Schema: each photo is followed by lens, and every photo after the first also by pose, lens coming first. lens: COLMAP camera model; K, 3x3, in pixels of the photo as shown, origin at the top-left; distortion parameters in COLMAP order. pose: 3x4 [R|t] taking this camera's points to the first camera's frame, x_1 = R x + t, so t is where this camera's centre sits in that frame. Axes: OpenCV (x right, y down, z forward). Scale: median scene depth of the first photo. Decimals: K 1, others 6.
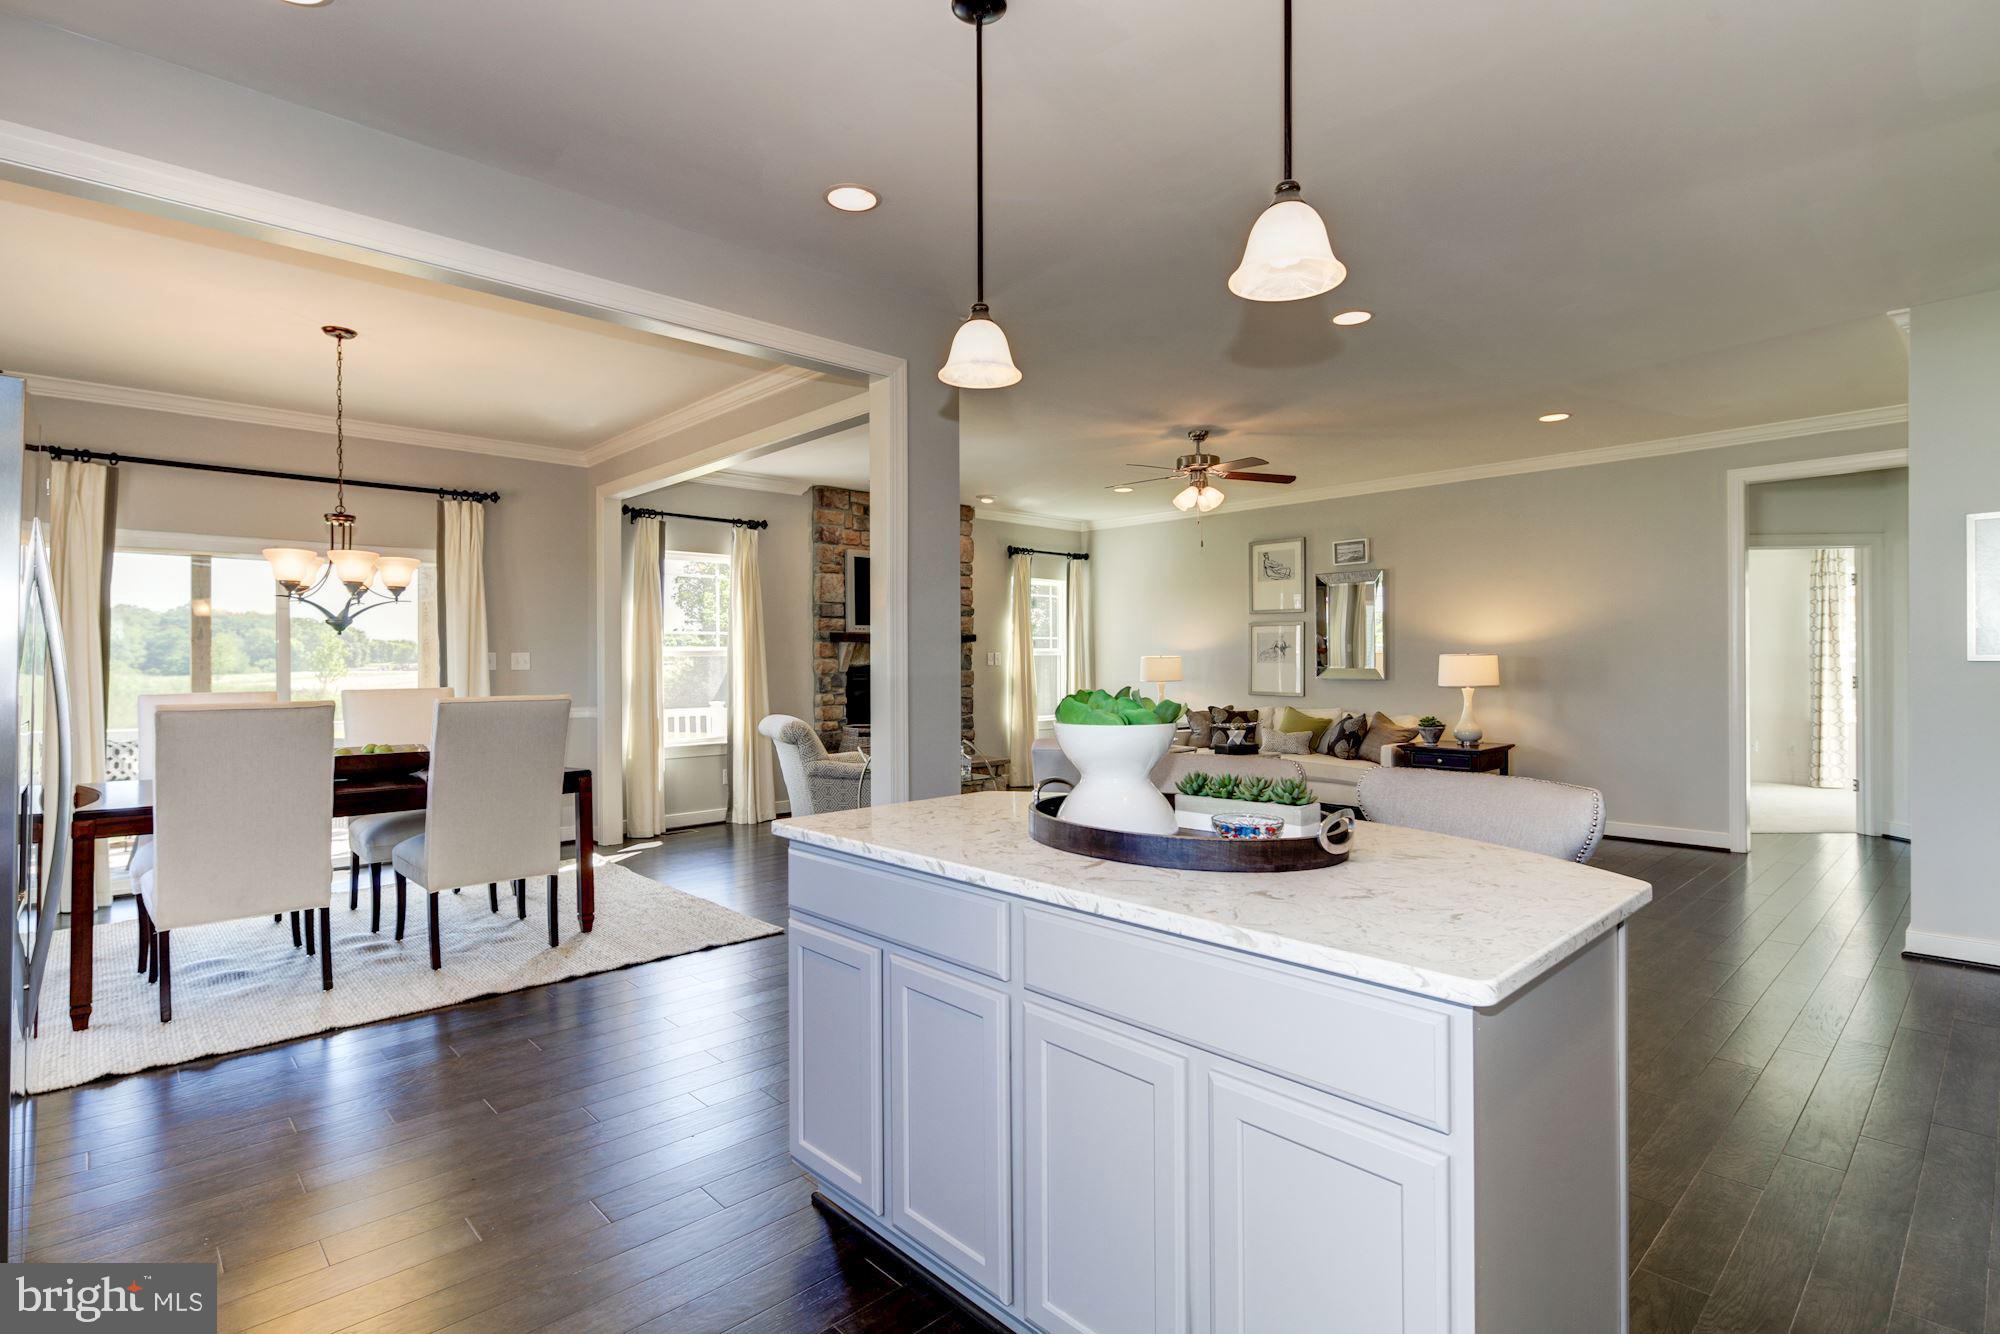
lens RADIAL K [[969.2, 0, 1002.2], [0, 969.2, 666.3], [0, 0, 1]] dist [0.005699, -0.002212]
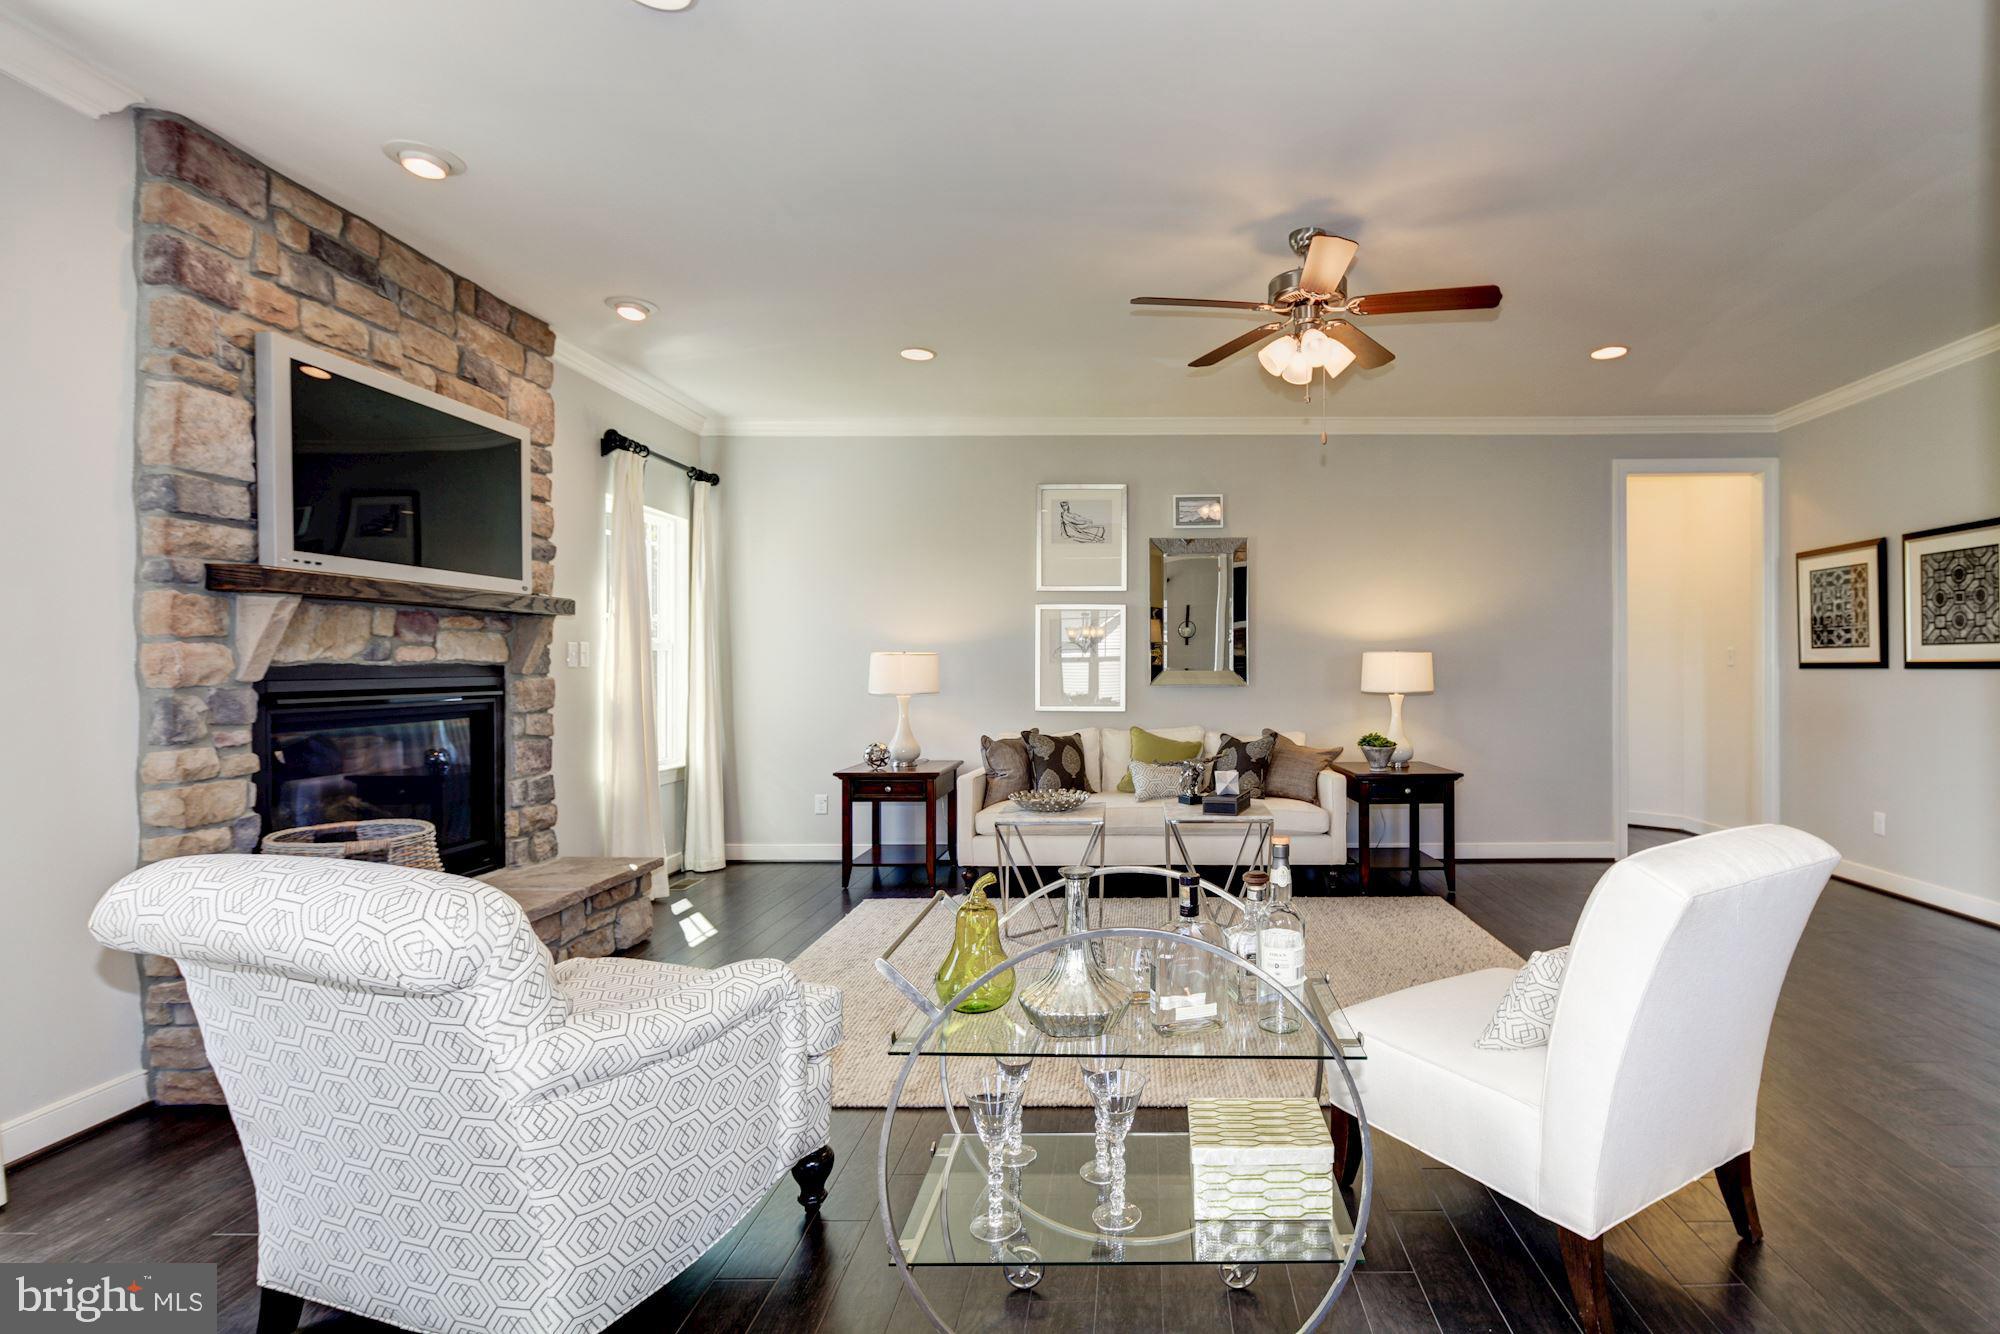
lens RADIAL K [[969.2, 0, 1152.2], [0, 969.2, 666.6], [0, 0, 1]] dist [0.005699, -0.002212]
pose [[0.677502, 0.001878, 0.735519, -0.204036], [0.005471, 0.999956, -0.007592, 0.004842], [-0.735501, 0.009168, 0.677462, 0.533101]]
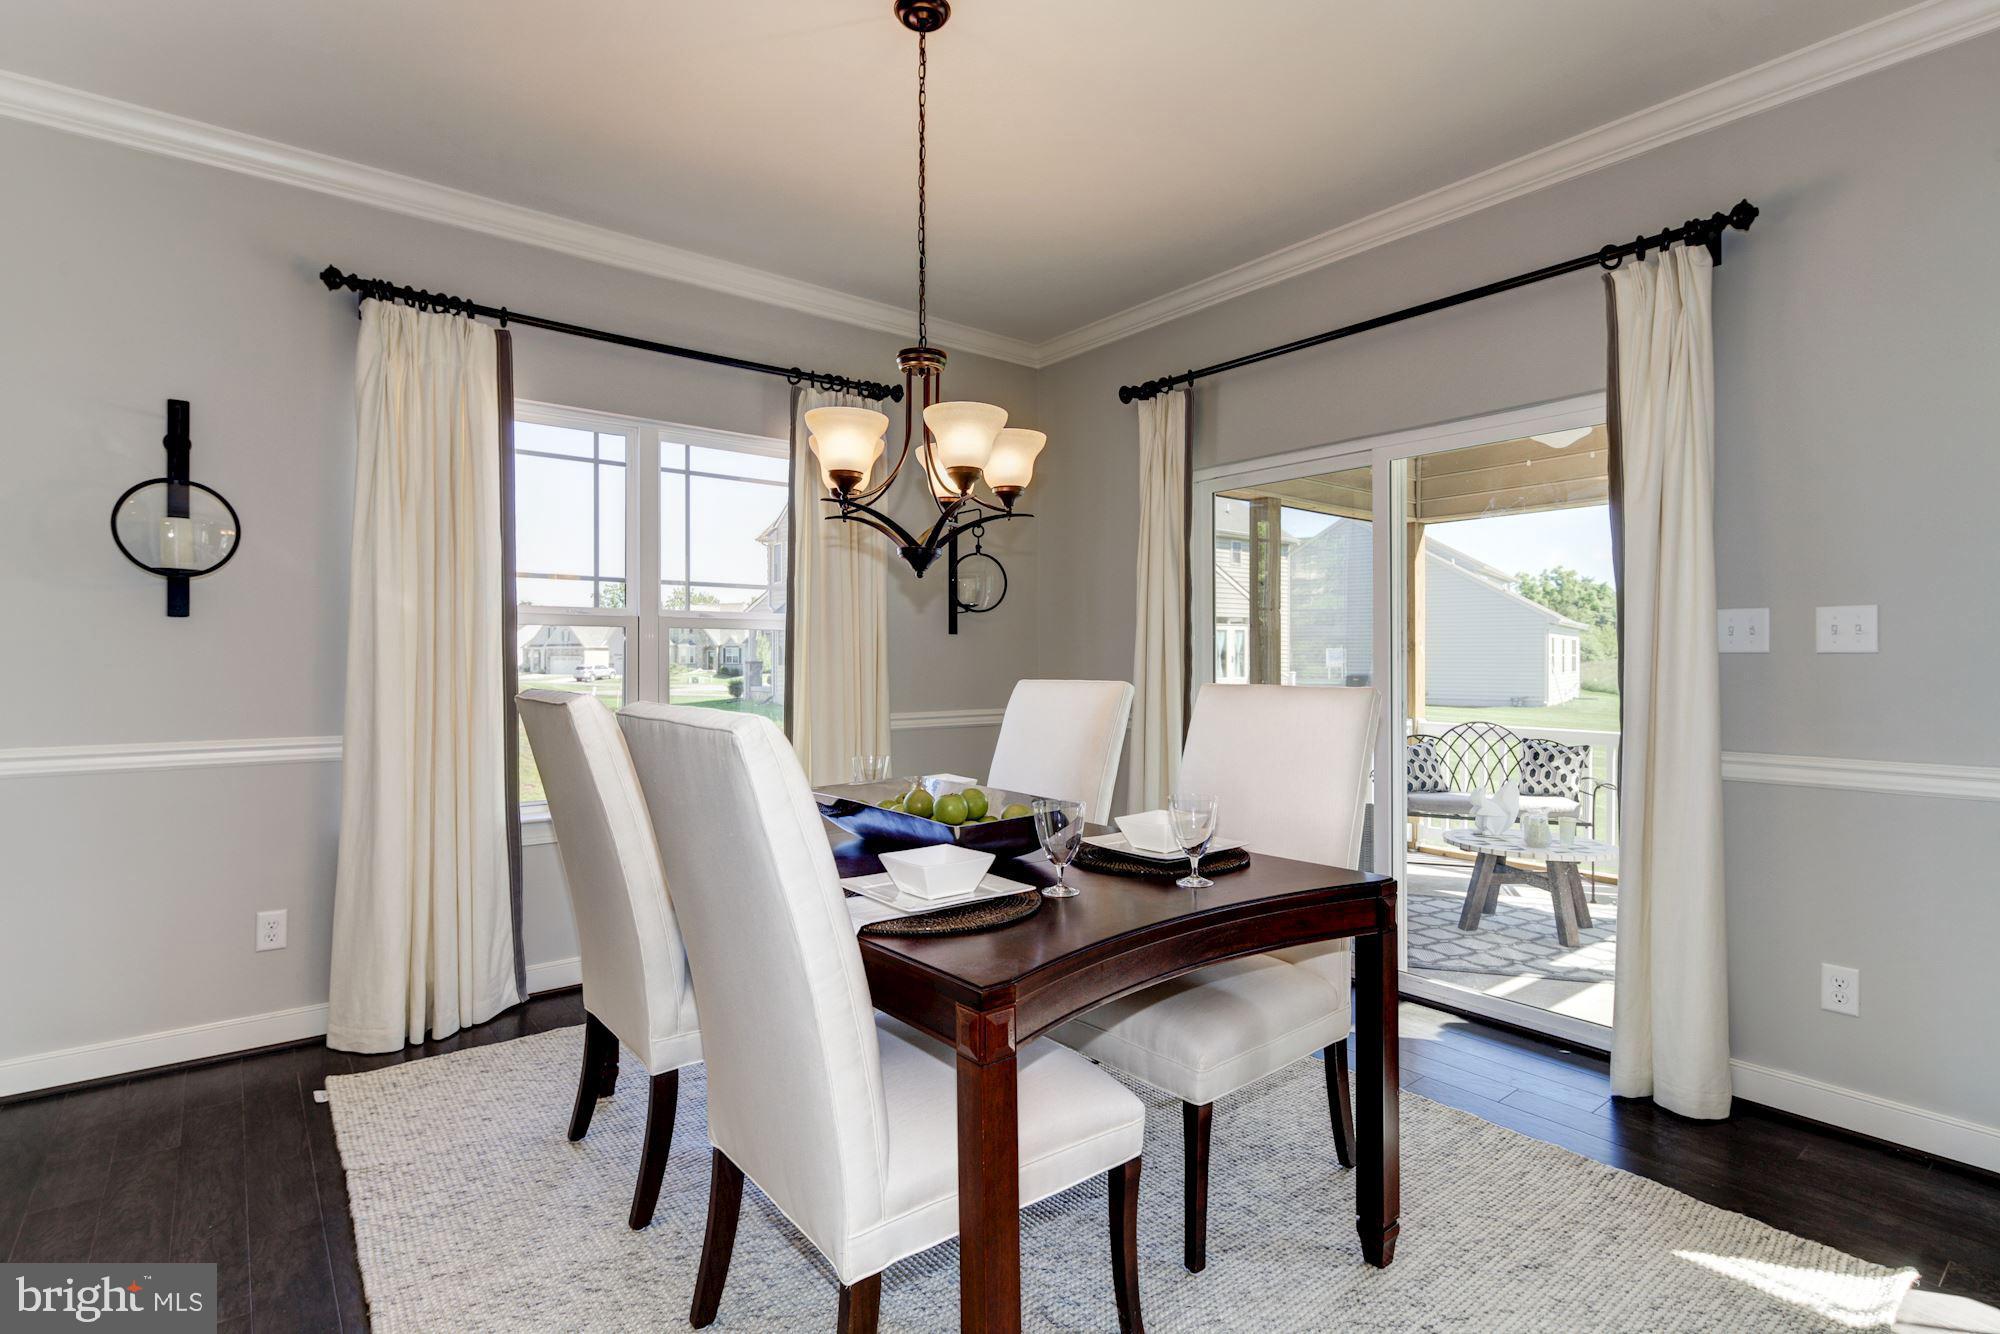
lens RADIAL K [[969.2, 0, 993.8], [0, 969.2, 660.3], [0, 0, 1]] dist [0.005699, -0.002212]
pose [[-0.087957, 0.007908, -0.996093, -0.077330], [-0.007910, 0.999931, 0.008637, 0.004774], [0.996093, 0.008638, -0.087888, 0.573610]]
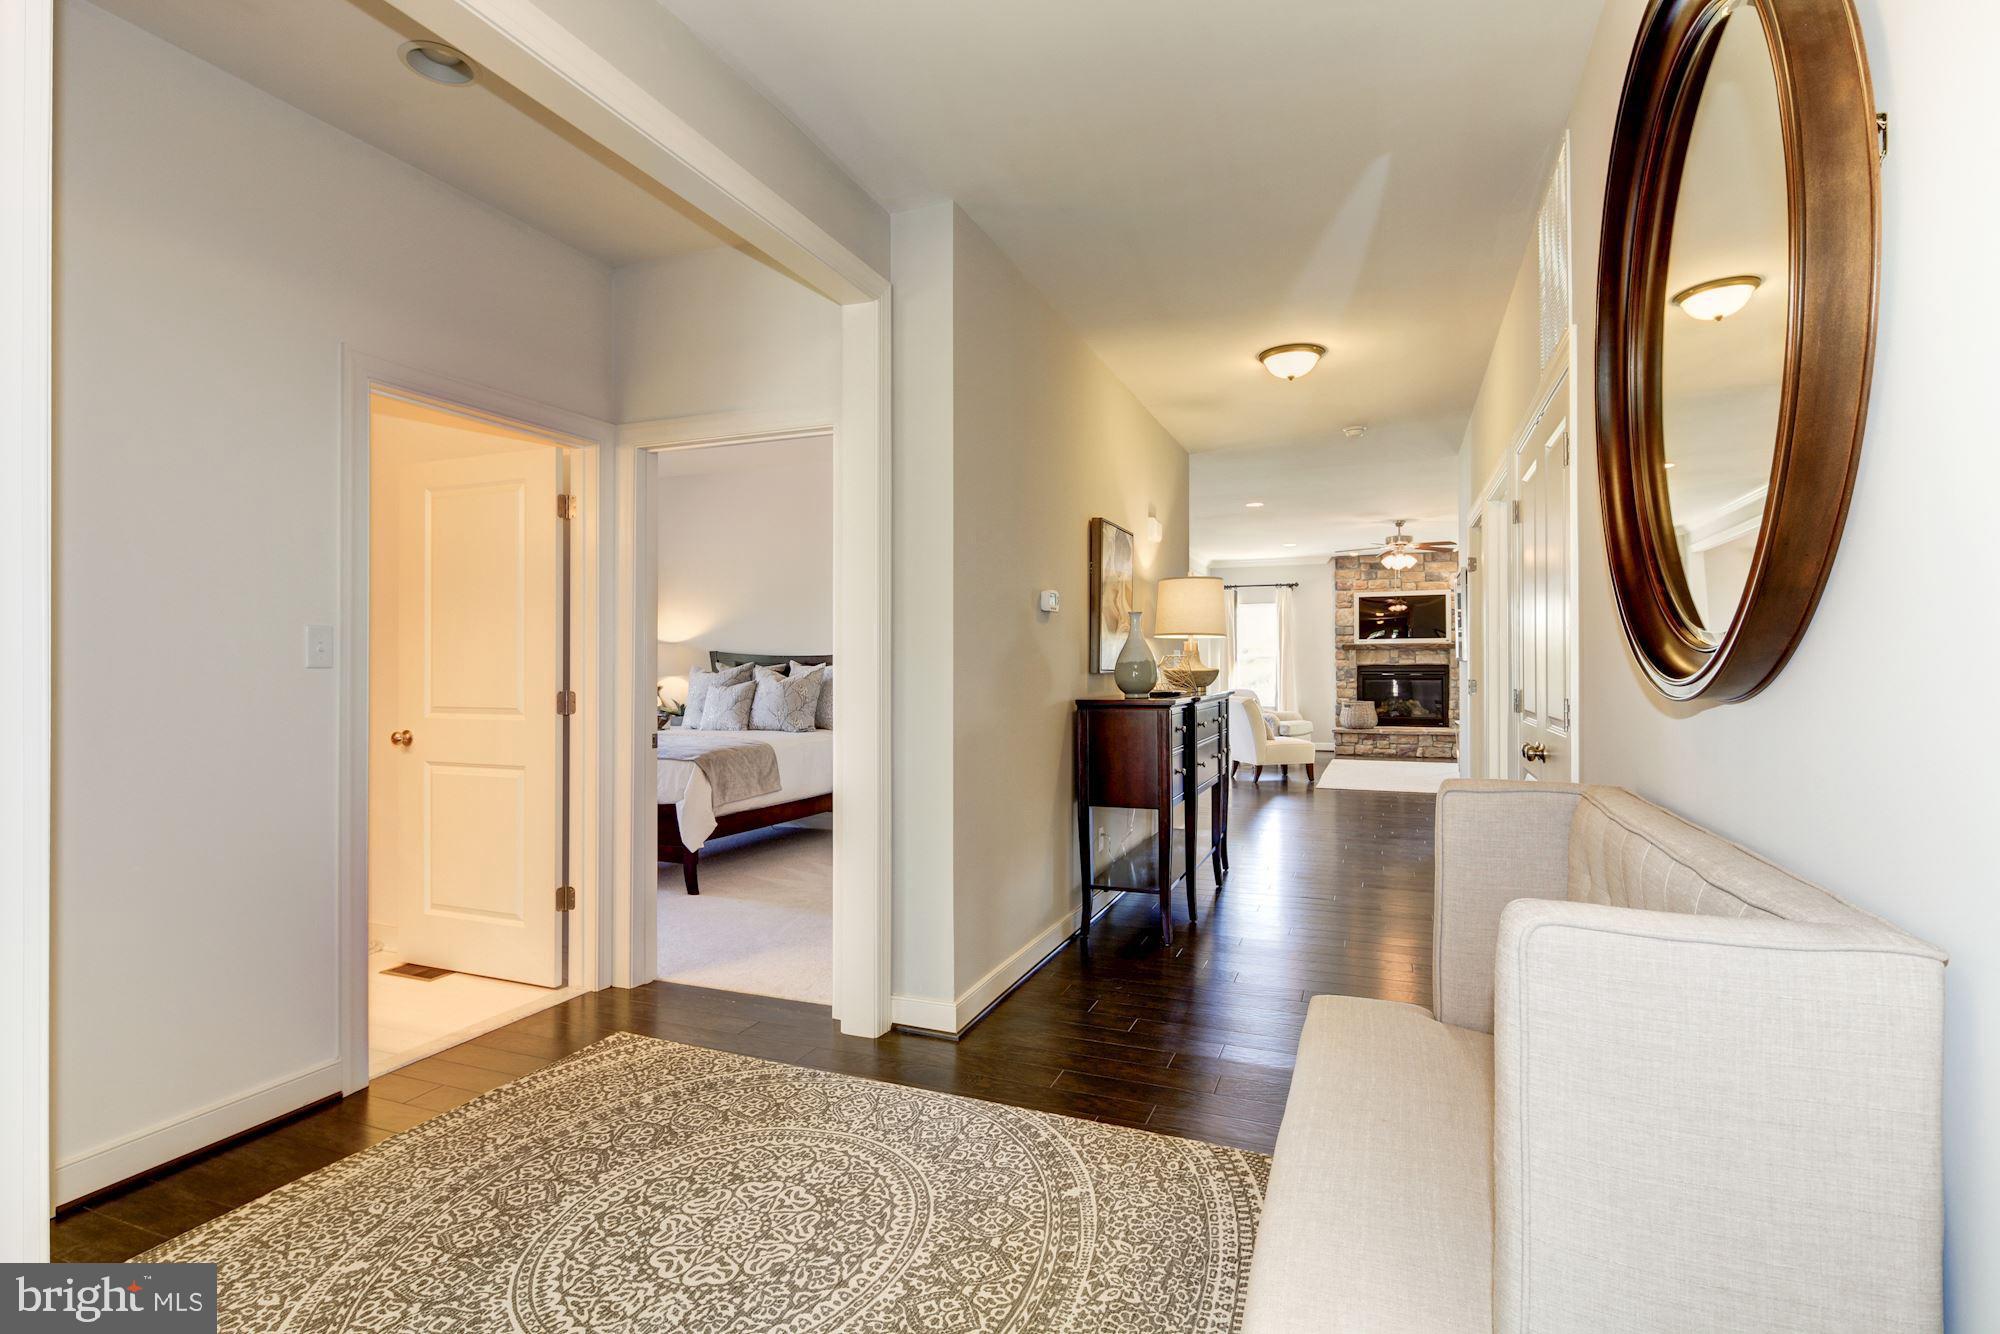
lens RADIAL K [[969.2, 0, 1006.9], [0, 969.2, 665.9], [0, 0, 1]] dist [0.005699, -0.002212]
pose [[0.423471, 0.004664, -0.905898, 1.083483], [-0.006932, 0.999974, 0.001909, 0.002847], [0.905883, 0.005471, 0.423492, -0.221789]]
